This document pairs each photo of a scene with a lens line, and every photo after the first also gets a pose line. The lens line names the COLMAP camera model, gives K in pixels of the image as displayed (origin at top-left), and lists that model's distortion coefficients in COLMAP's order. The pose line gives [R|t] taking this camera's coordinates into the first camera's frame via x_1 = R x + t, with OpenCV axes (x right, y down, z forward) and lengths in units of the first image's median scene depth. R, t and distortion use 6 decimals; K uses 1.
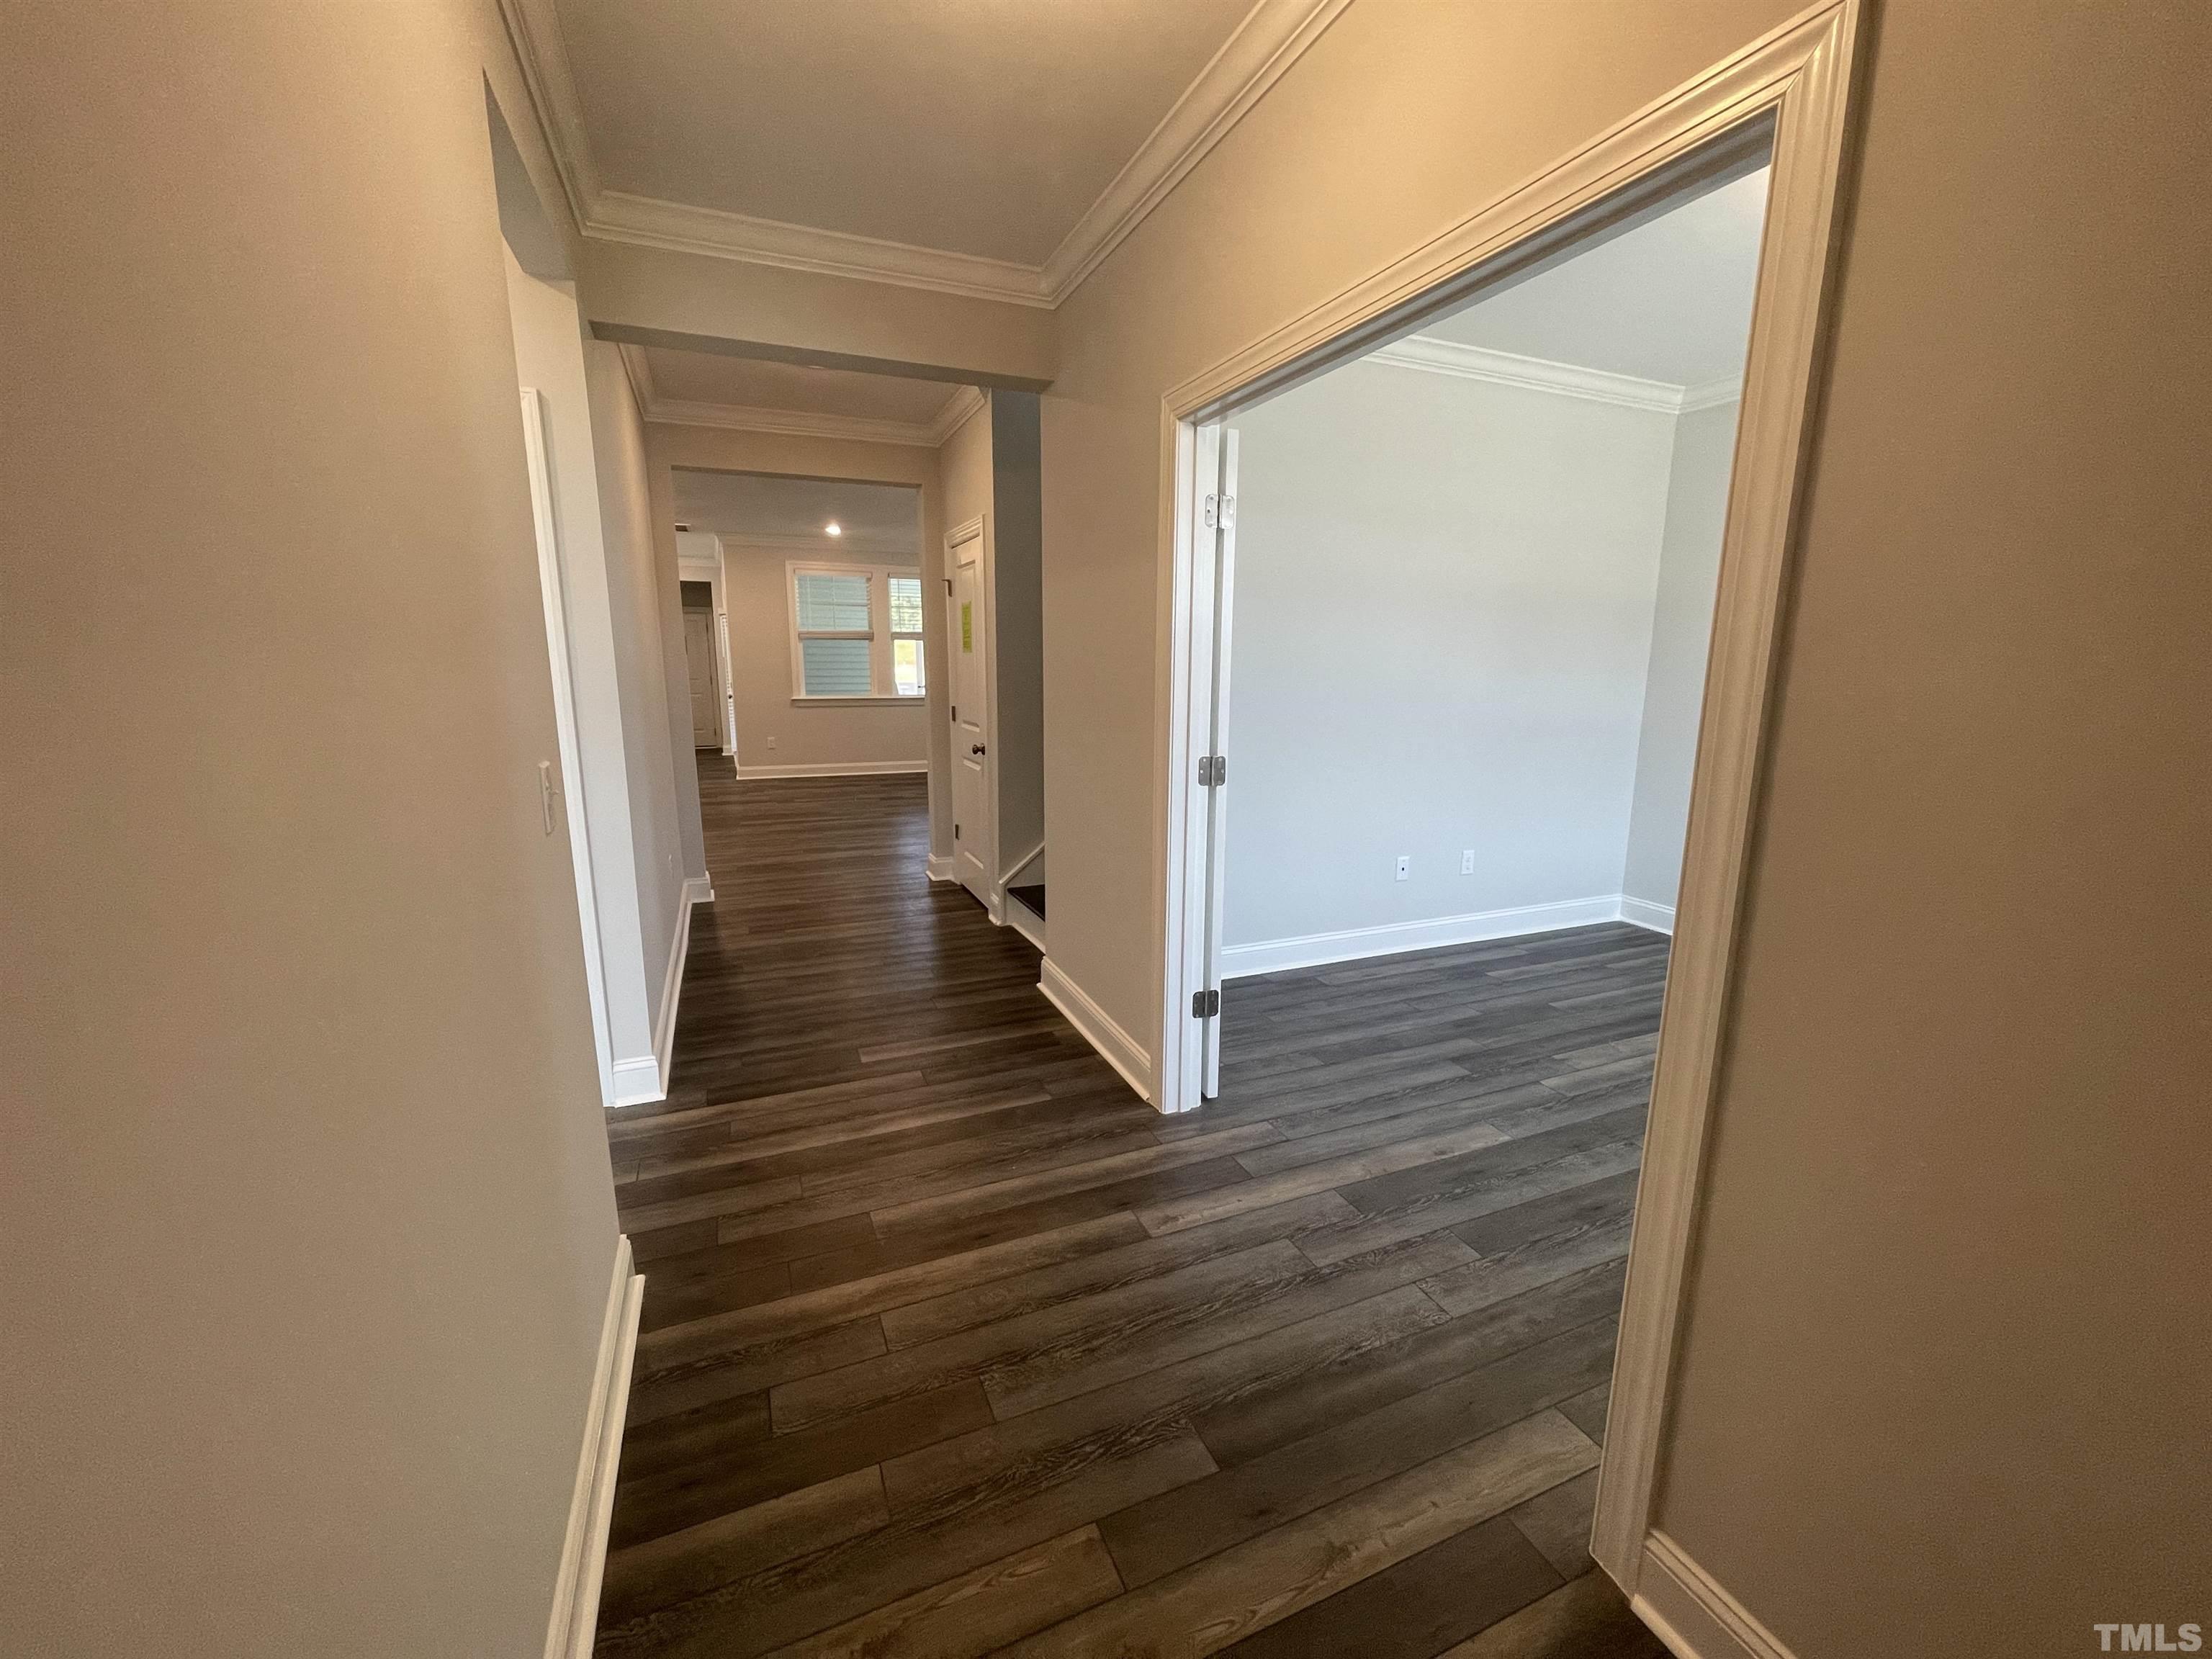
lens RADIAL K [[887.4, 0, 1099.2], [0, 887.4, 834.6], [0, 0, 1]] dist [-0.001377, 0.000022]
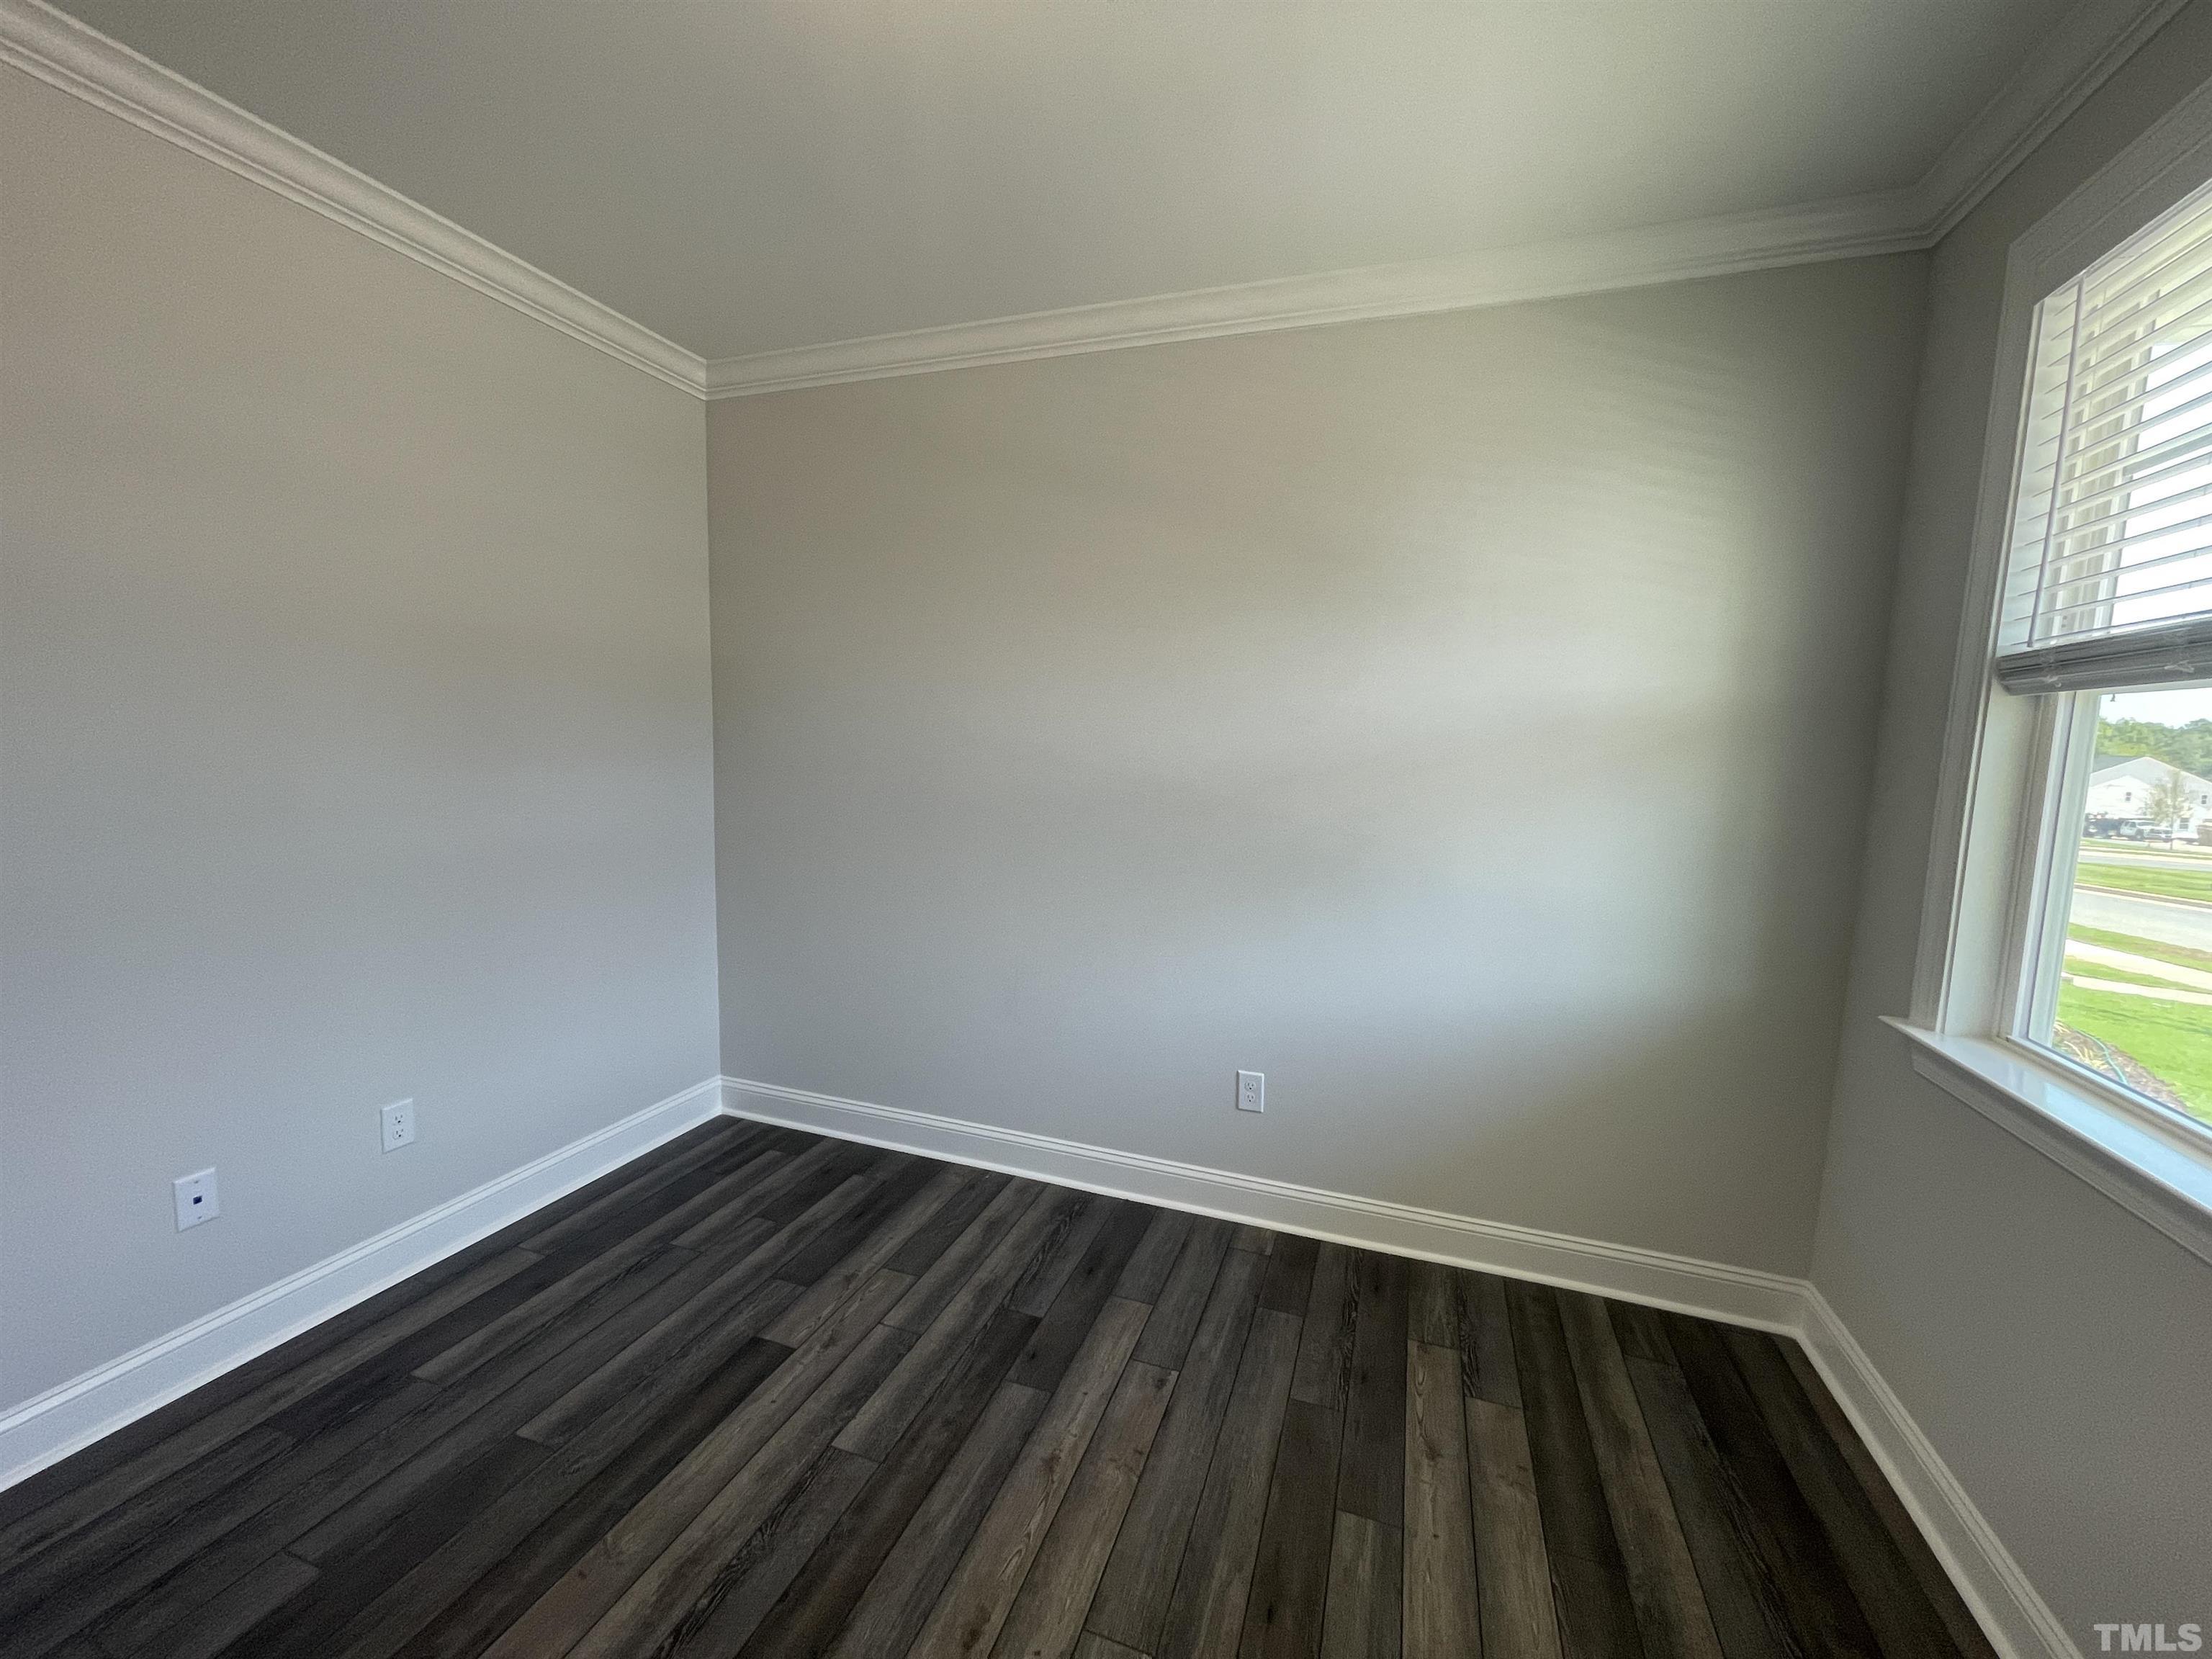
lens RADIAL K [[905.7, 0, 1106.0], [0, 905.7, 829.5], [0, 0, 1]] dist [0.000638, 0.000147]
pose [[0.670434, -0.066950, 0.738943, 0.465015], [0.122326, 0.992266, -0.021084, -0.117706], [-0.731816, 0.104527, 0.673438, 0.470295]]
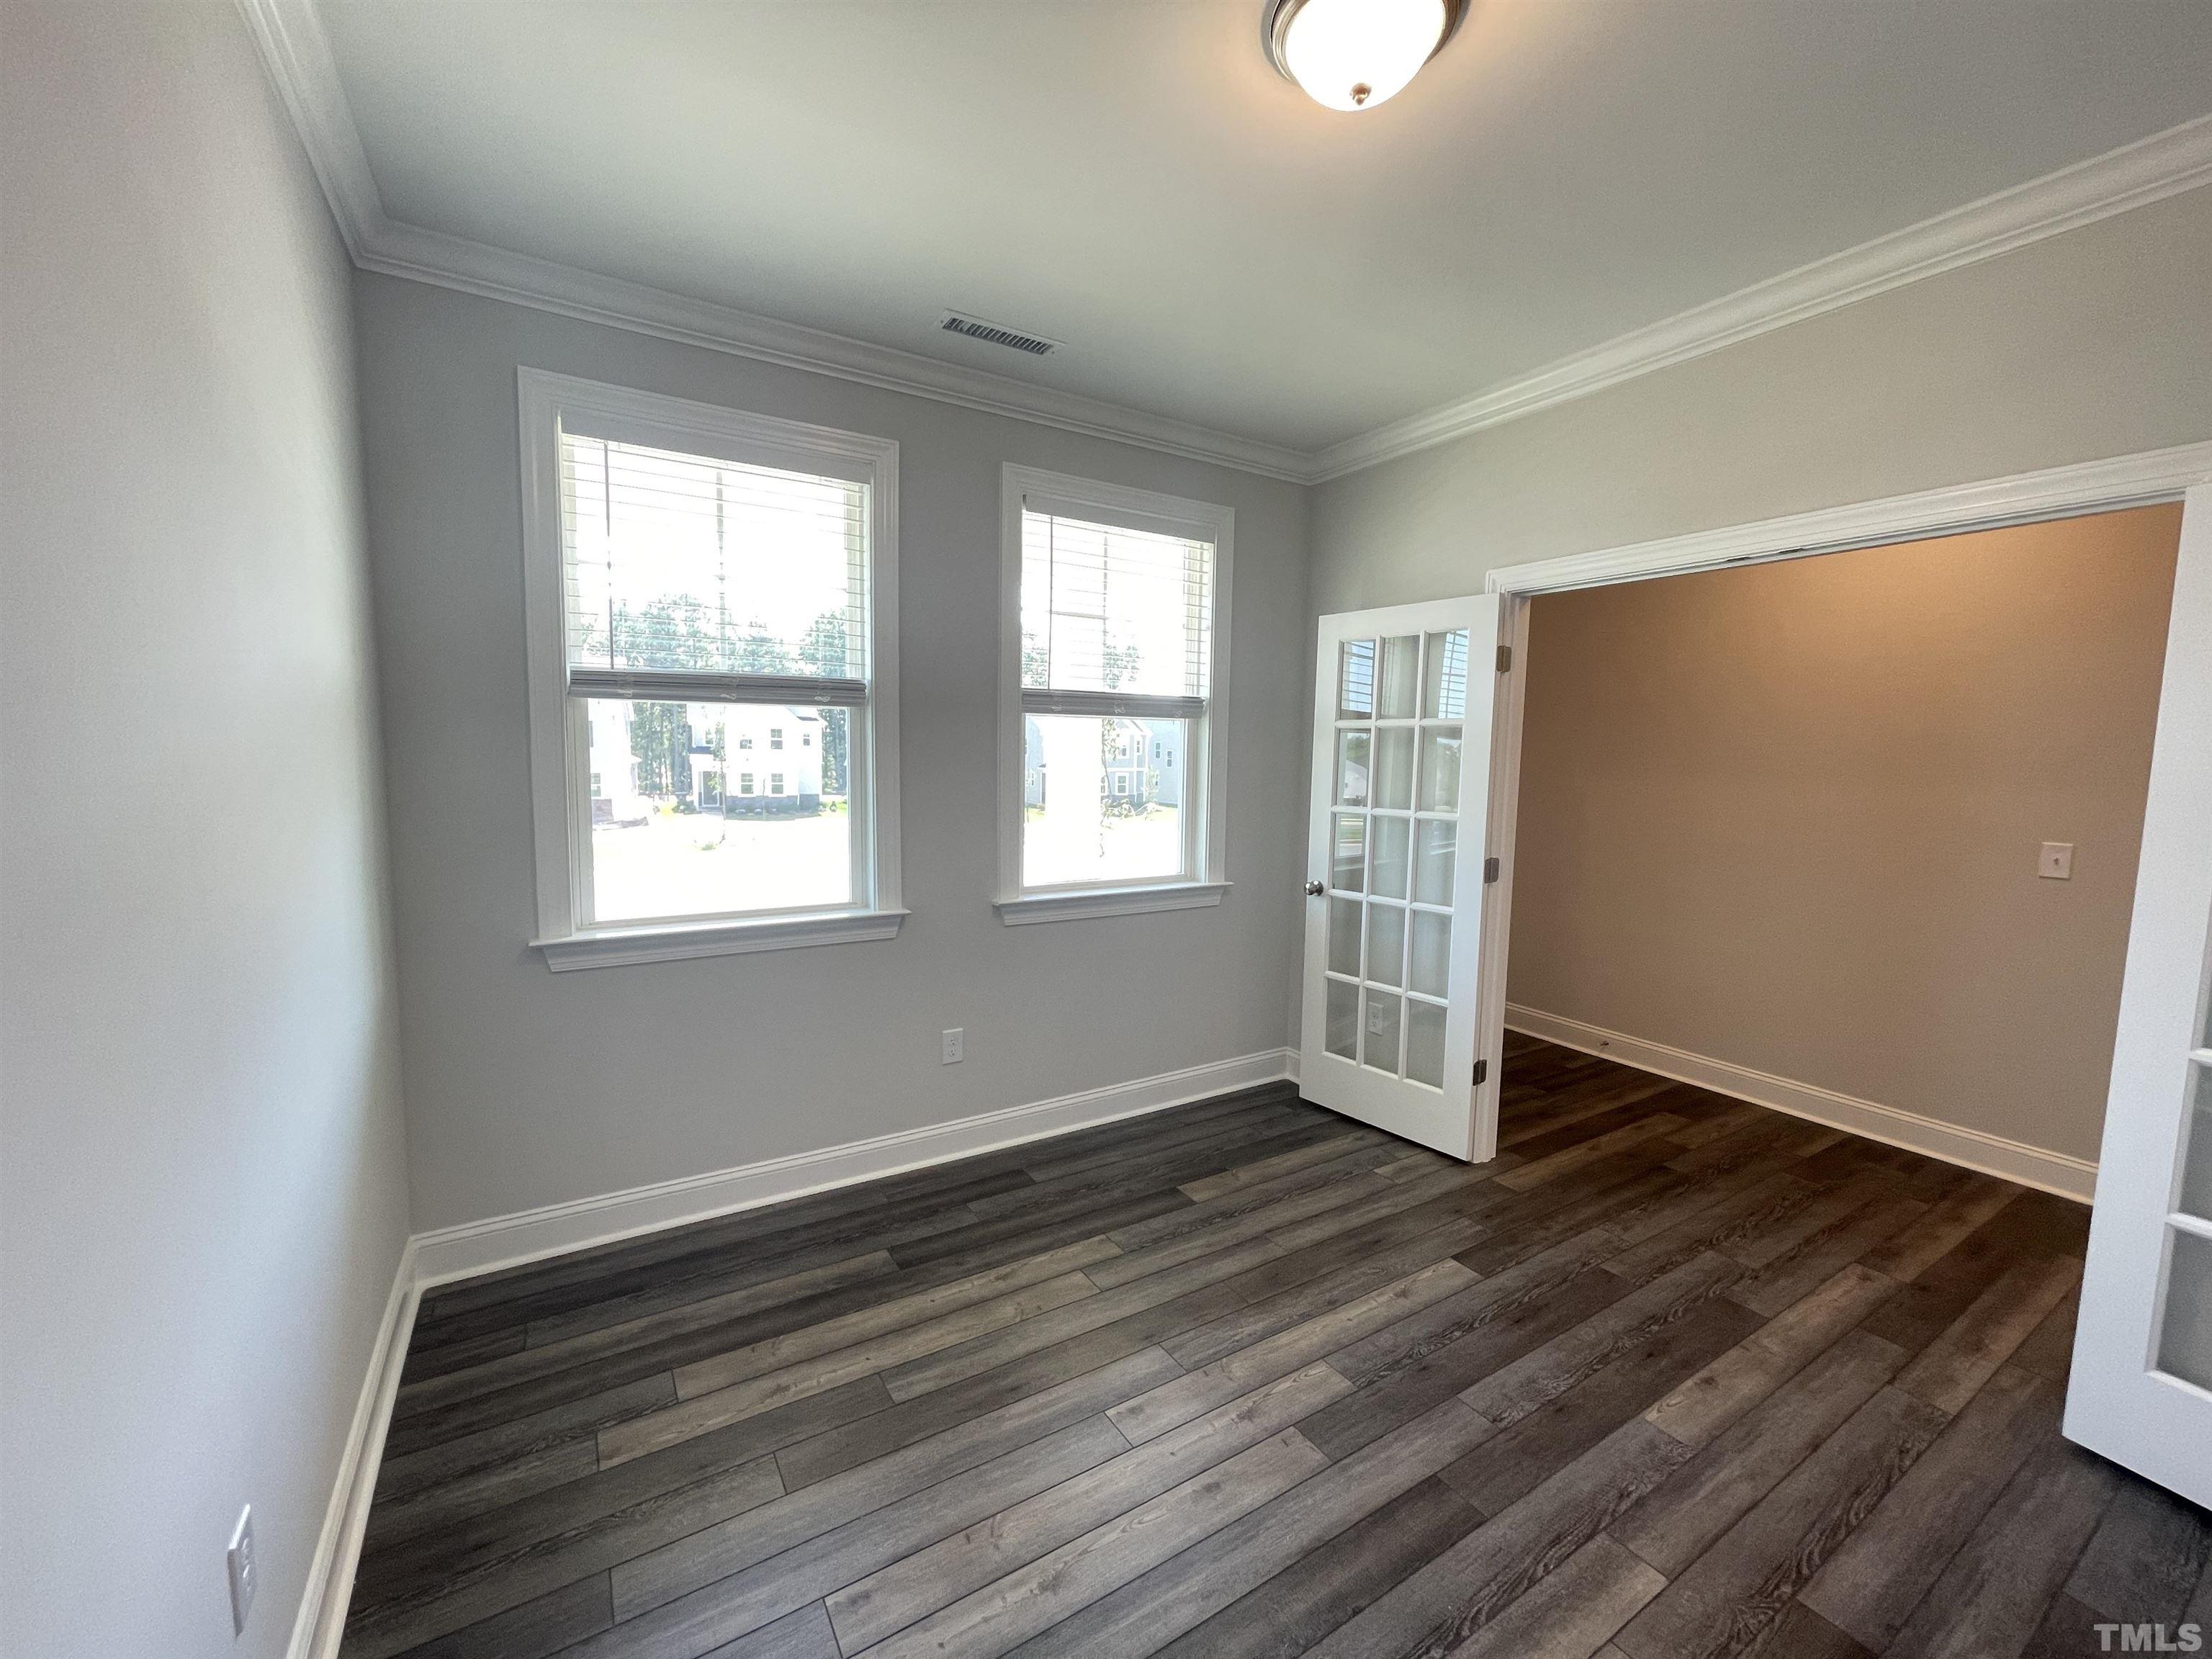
lens RADIAL K [[887.4, 0, 1099.2], [0, 887.4, 834.6], [0, 0, 1]] dist [-0.001377, 0.000022]
pose [[-0.987845, -0.007762, -0.155250, 0.930550], [-0.051718, 0.958264, 0.281168, -0.283601], [0.146588, 0.285780, -0.947017, 1.344901]]
